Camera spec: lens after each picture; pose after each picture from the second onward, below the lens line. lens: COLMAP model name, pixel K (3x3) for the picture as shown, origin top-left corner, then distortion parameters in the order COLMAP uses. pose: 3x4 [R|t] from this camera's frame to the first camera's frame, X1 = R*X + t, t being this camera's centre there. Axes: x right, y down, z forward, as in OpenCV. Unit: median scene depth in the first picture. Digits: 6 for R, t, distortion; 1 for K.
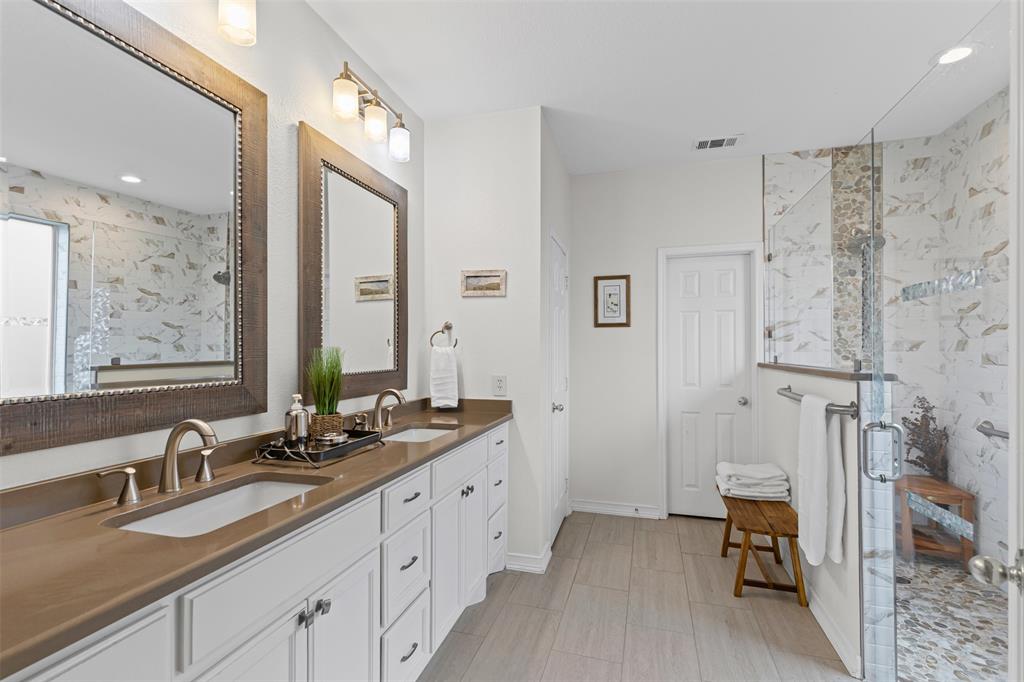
lens RADIAL K [[462.2, 0, 511.8], [0, 462.2, 344.0], [0, 0, 1]] dist [0.011305, -0.000545]
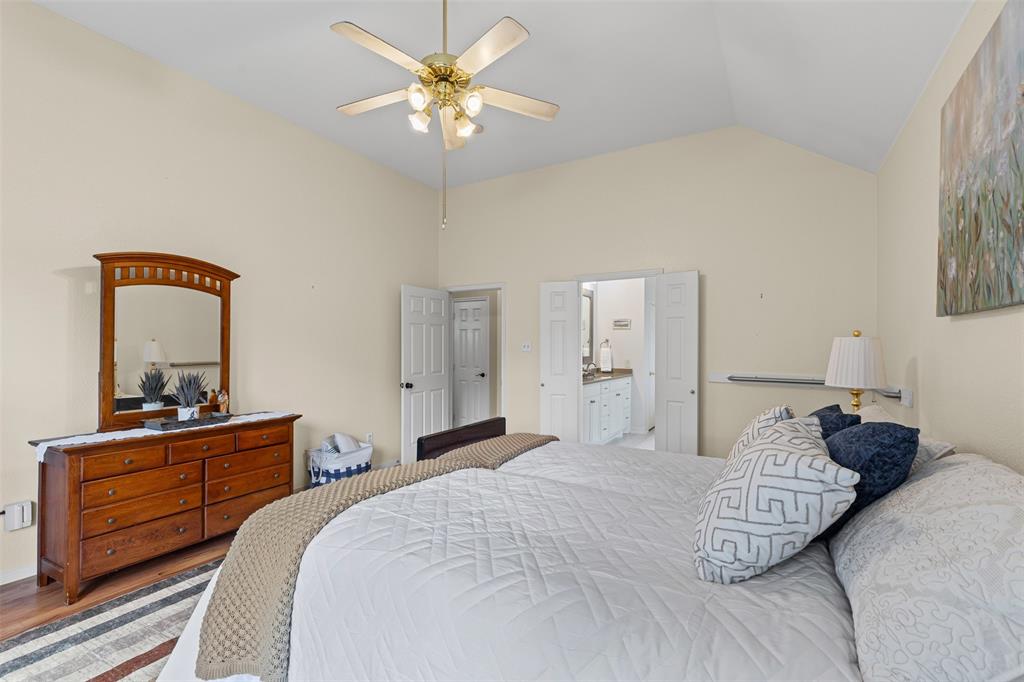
lens RADIAL K [[462.2, 0, 512.2], [0, 462.2, 344.7], [0, 0, 1]] dist [0.011305, -0.000545]
pose [[0.970369, 0.004157, -0.241591, -0.028522], [-0.003111, 0.999984, 0.004711, -0.024585], [0.241607, -0.003819, 0.970367, -1.676280]]
